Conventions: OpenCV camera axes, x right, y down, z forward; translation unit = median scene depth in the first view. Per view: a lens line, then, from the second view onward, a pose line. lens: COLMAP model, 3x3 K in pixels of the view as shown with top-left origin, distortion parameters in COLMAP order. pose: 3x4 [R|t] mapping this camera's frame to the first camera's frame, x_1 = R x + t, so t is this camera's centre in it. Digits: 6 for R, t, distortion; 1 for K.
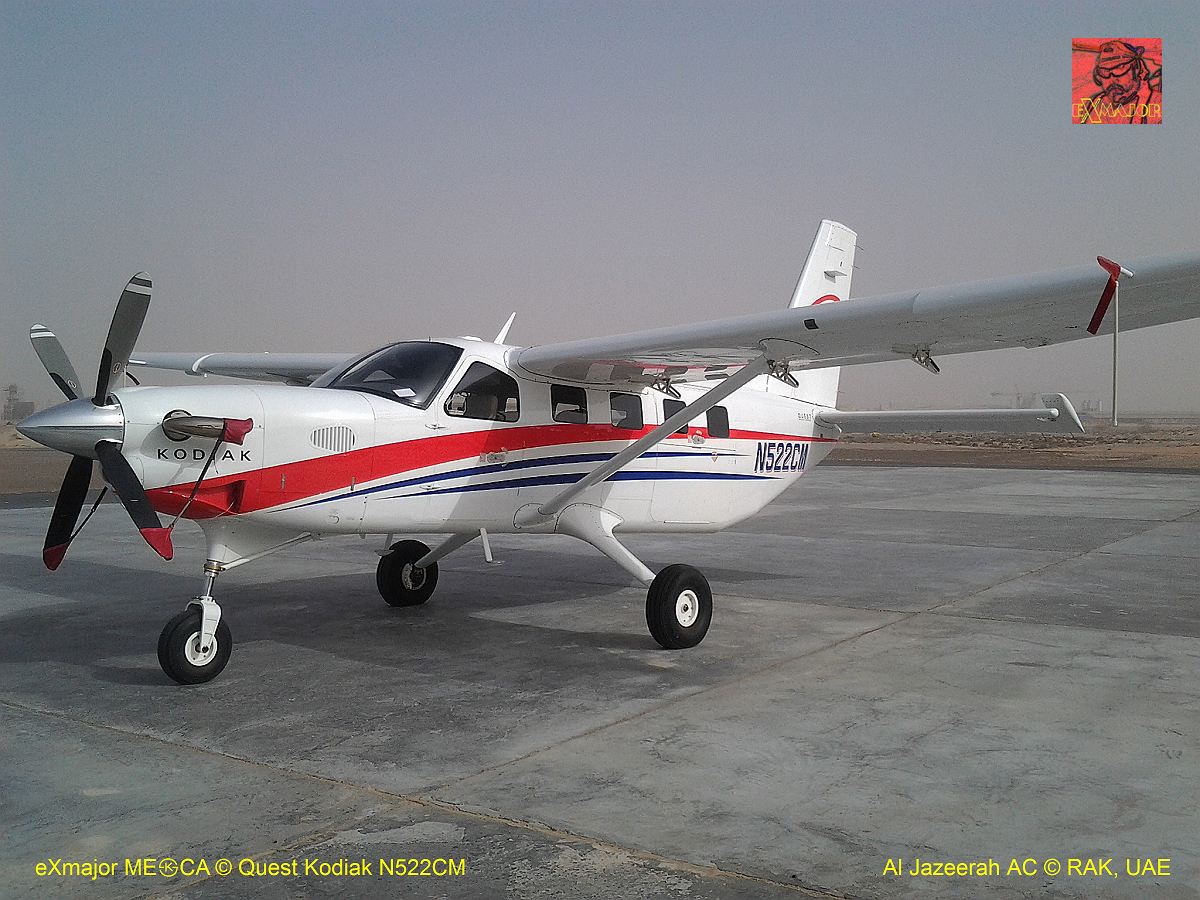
lens RADIAL K [[1143.7, 0, 494.3], [0, 1143.7, 449.4], [0, 0, 1]] dist [0.013192, -0.004889]
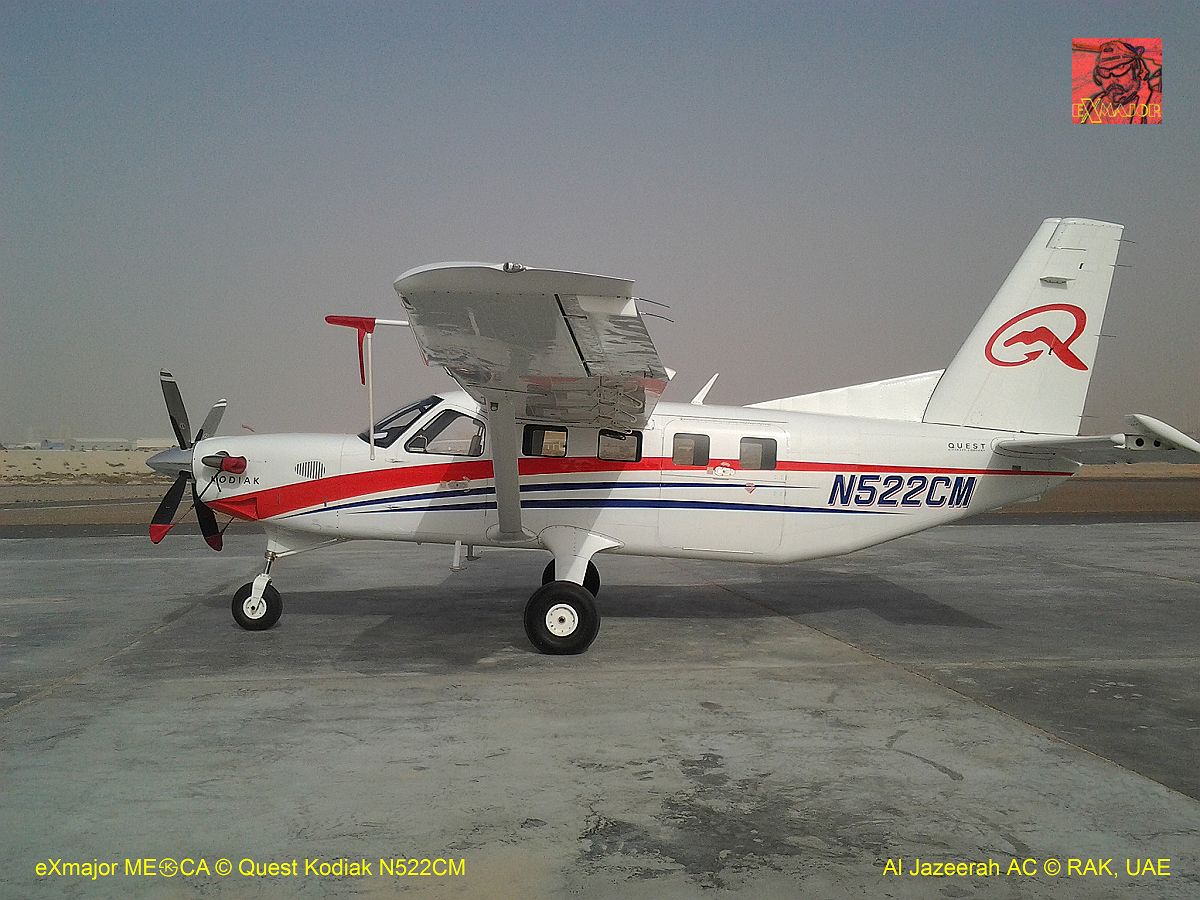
lens RADIAL K [[1081.2, 0, 562.1], [0, 1081.2, 449.5], [0, 0, 1]] dist [0.015859, -0.012033]
pose [[0.699156, -0.011045, -0.714884, 0.930551], [-0.008950, 0.999667, -0.024198, -0.004024], [0.714914, 0.023317, 0.698824, 0.247132]]
